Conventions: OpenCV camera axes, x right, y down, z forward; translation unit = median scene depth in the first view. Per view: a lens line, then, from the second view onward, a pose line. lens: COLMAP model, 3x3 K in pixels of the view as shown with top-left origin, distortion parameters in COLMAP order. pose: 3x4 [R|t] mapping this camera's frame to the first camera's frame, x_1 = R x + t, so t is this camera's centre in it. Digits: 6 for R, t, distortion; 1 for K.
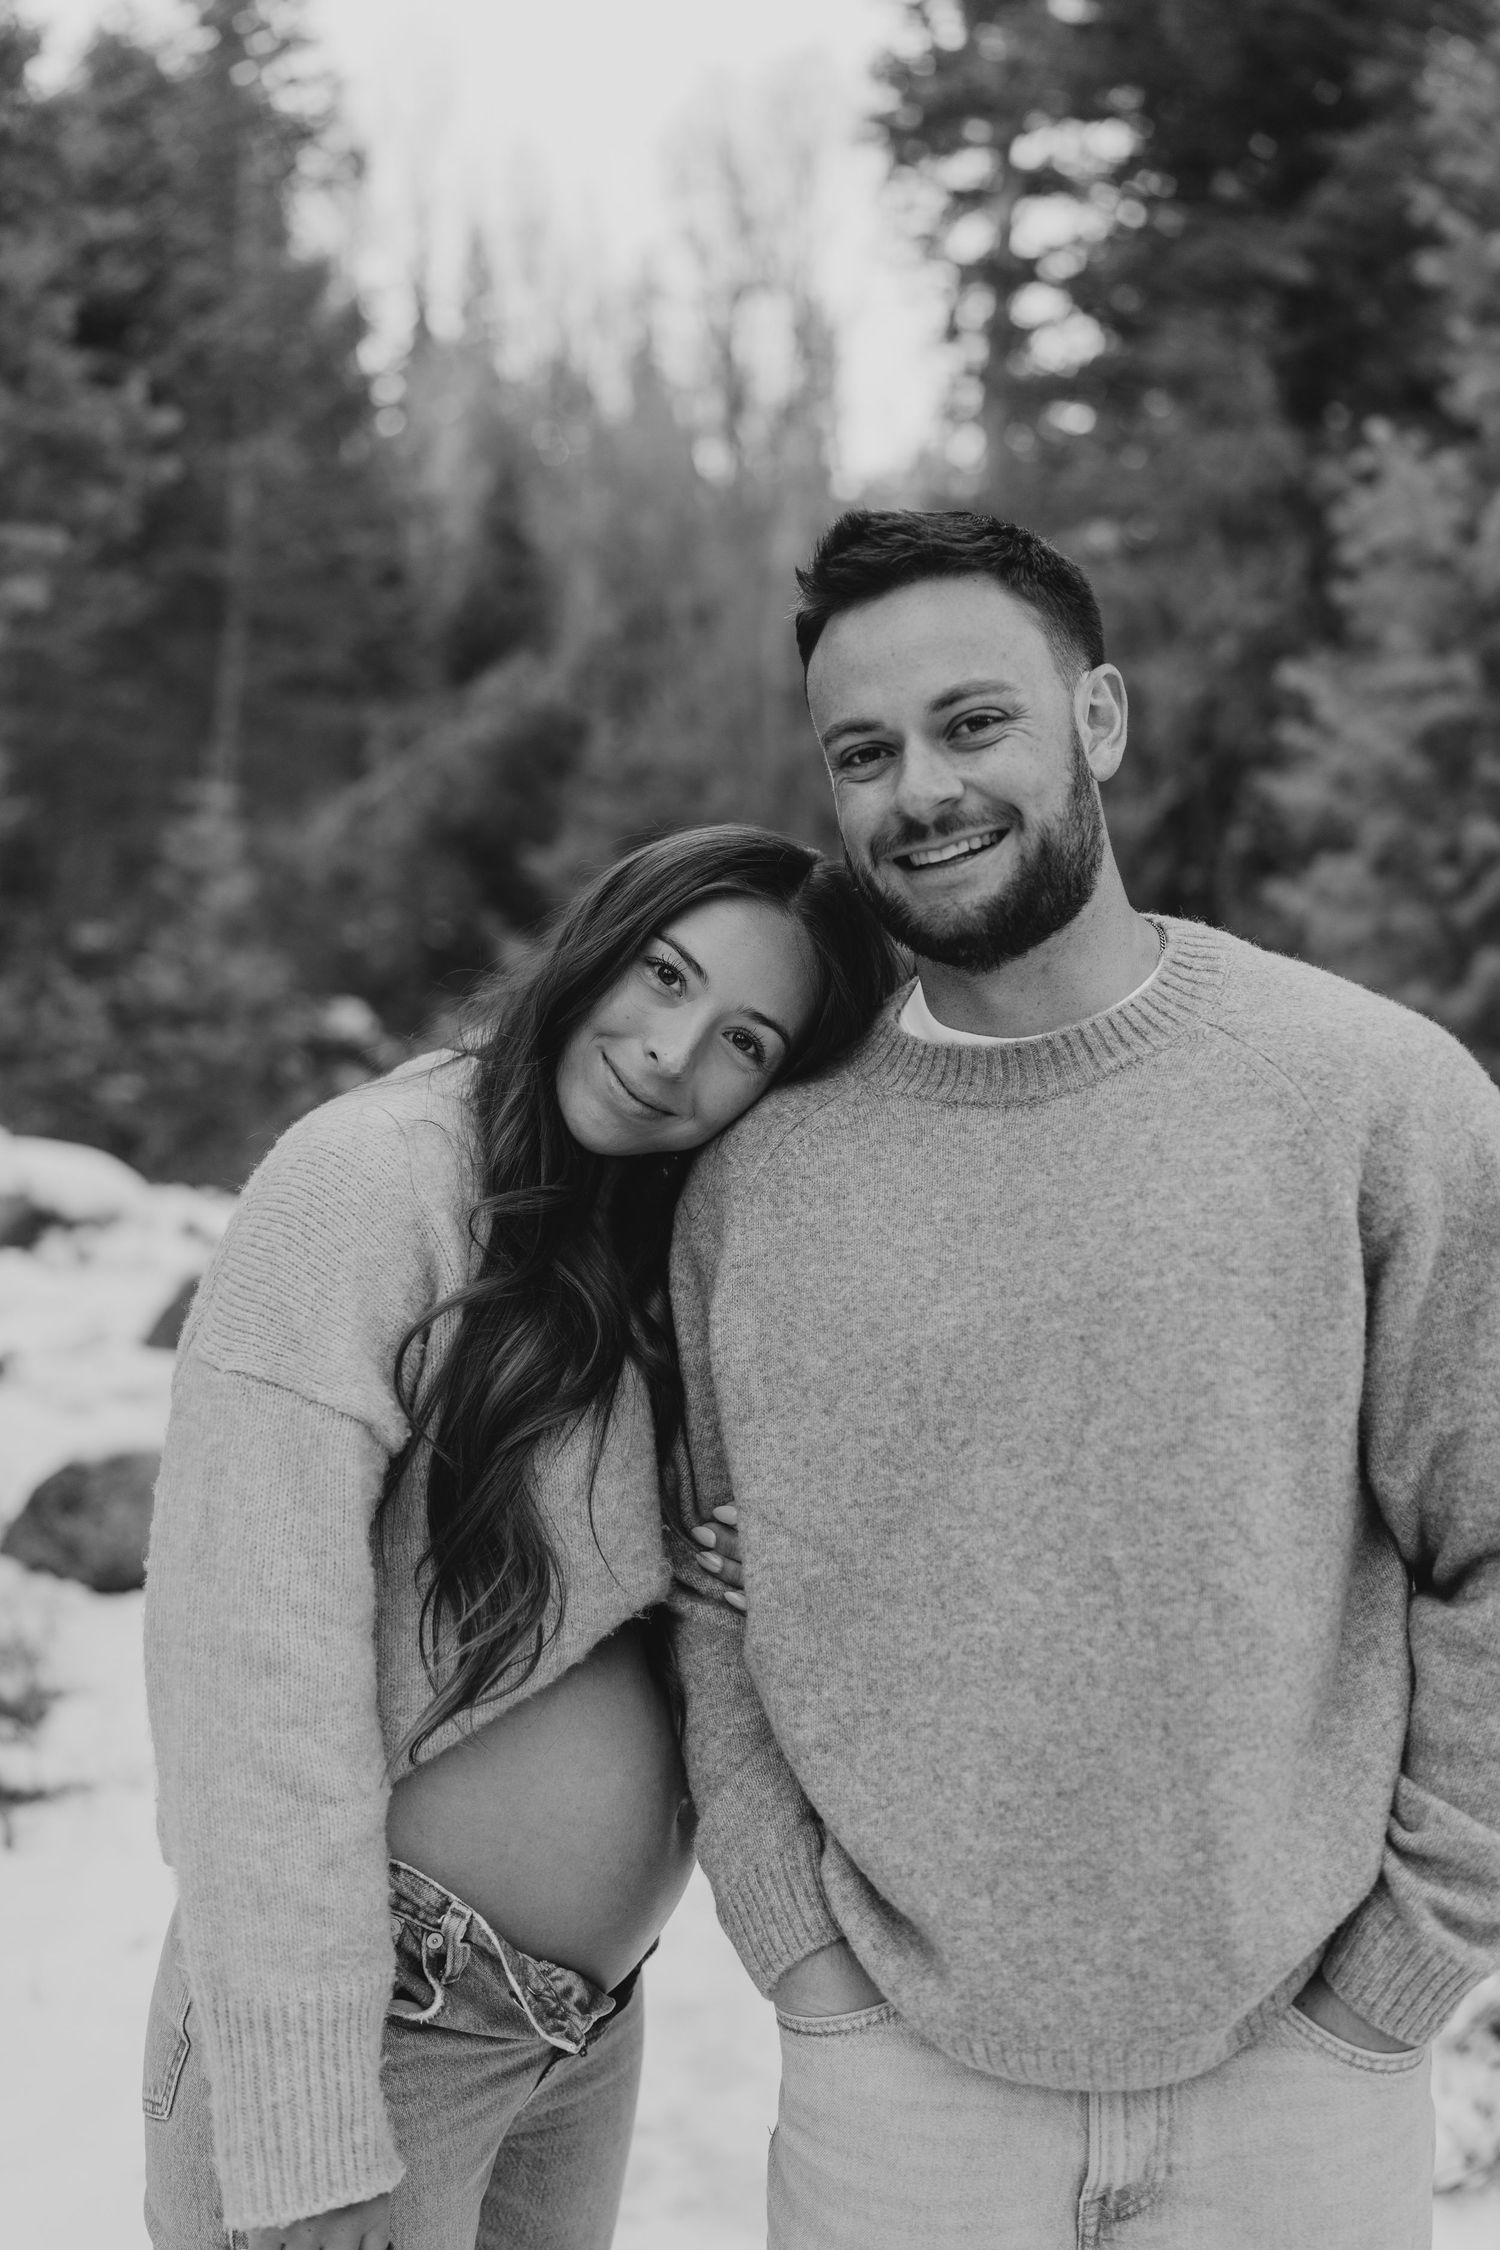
lens RADIAL K [[2164.3, 0, 750.0], [0, 2164.3, 1125.0], [0, 0, 1]] dist [0.117307, -0.218606]
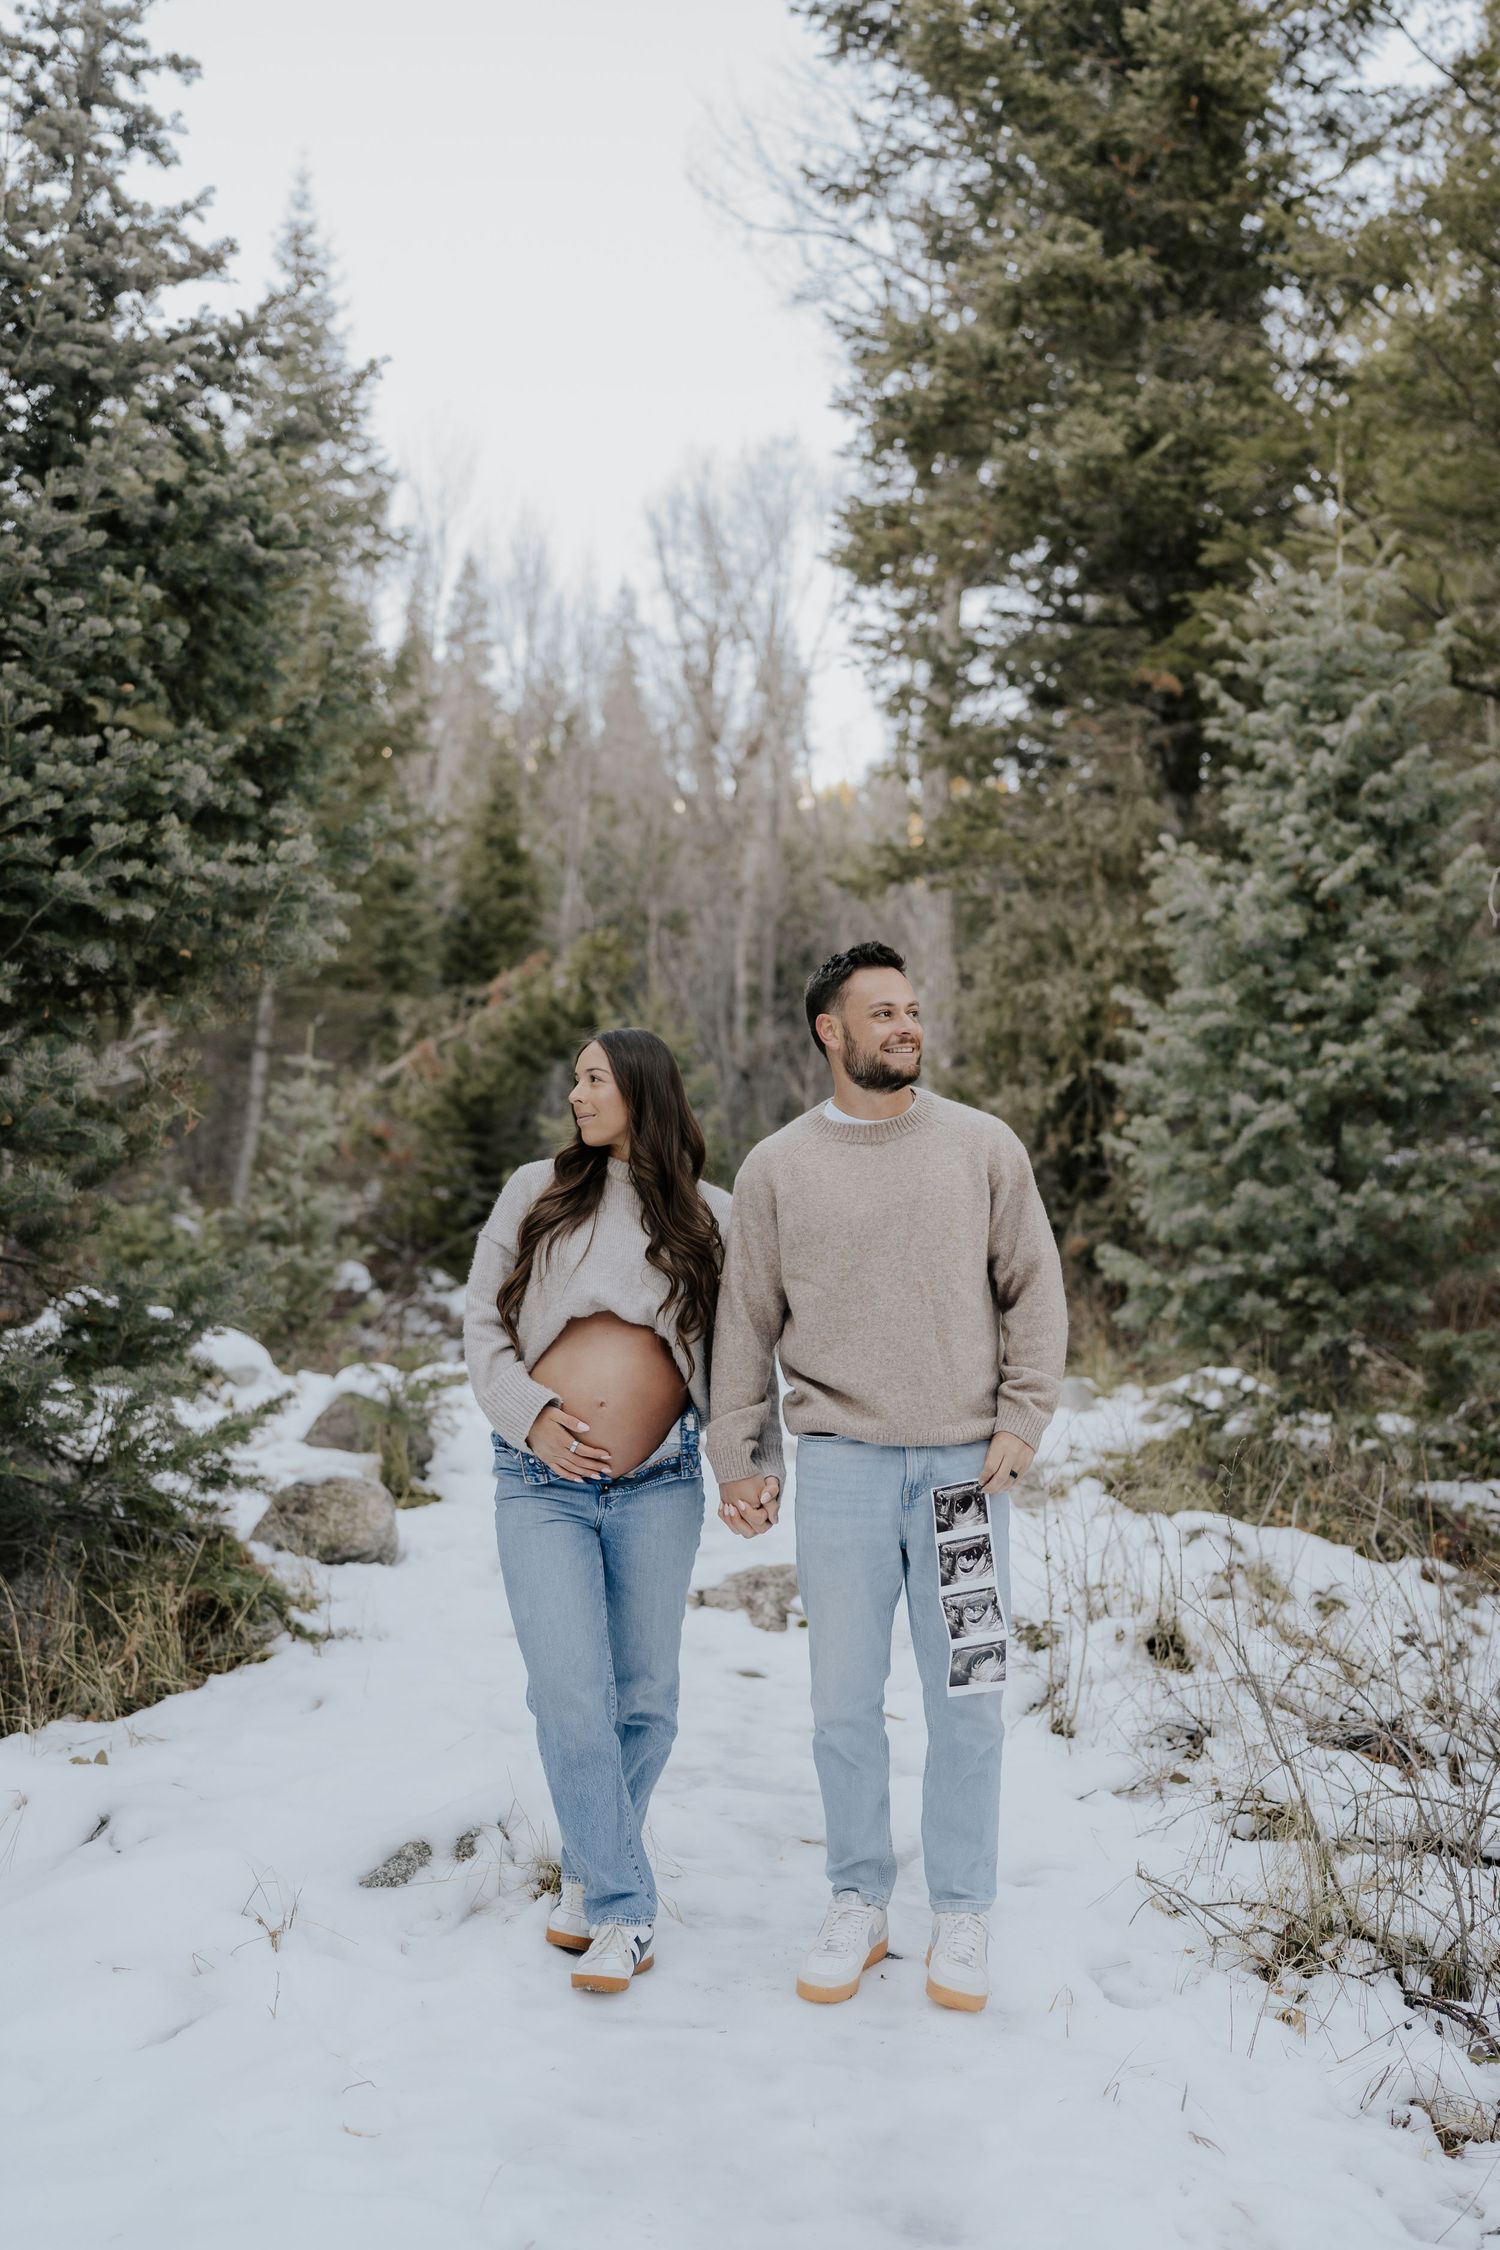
lens RADIAL K [[2164.3, 0, 750.0], [0, 2164.3, 1125.0], [0, 0, 1]] dist [0.117307, -0.218606]
pose [[0.999492, 0.024303, 0.020632, -0.008127], [-0.021323, 0.990745, -0.134050, 0.024236], [-0.023699, 0.133542, 0.990760, -0.126680]]
